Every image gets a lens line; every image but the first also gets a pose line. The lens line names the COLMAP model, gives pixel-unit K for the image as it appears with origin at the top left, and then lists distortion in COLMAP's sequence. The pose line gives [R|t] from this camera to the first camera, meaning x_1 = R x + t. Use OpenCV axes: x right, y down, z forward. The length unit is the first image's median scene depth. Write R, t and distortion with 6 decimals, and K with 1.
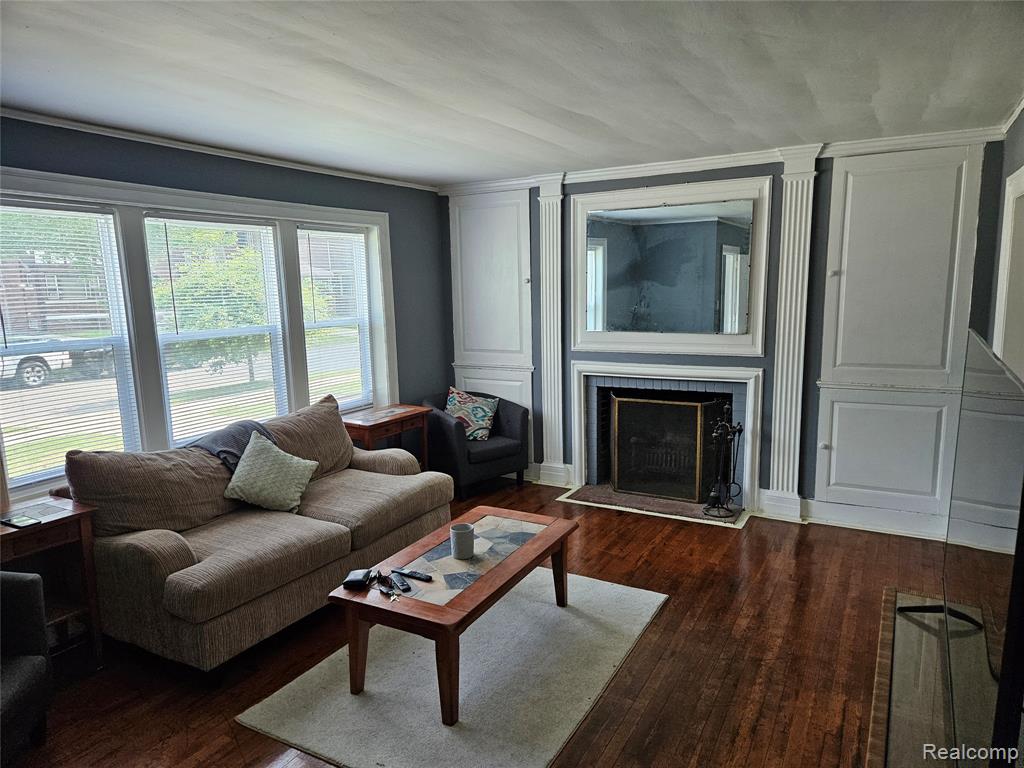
lens RADIAL K [[684.3, 0, 512.7], [0, 684.3, 390.0], [0, 0, 1]] dist [0.060657, -0.044435]
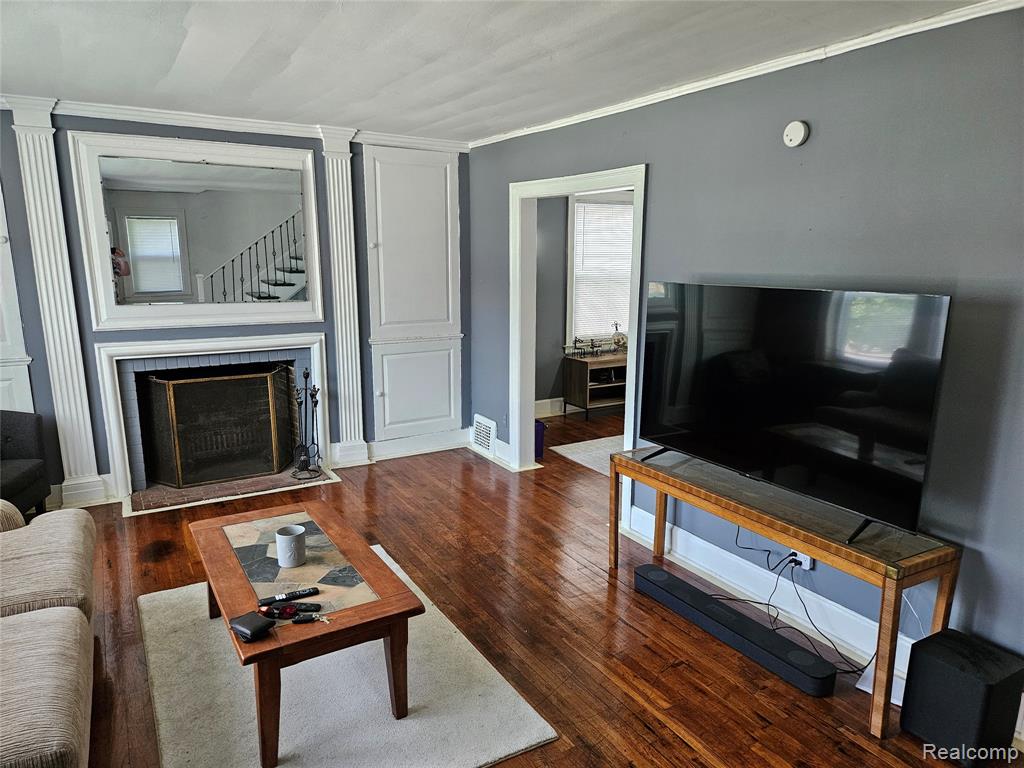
lens RADIAL K [[684.3, 0, 510.8], [0, 684.3, 390.3], [0, 0, 1]] dist [0.060657, -0.044435]
pose [[0.505215, -0.150180, 0.849826, -0.409298], [0.118079, 0.987510, 0.104315, -0.019404], [-0.854877, 0.047646, 0.516638, 0.199124]]
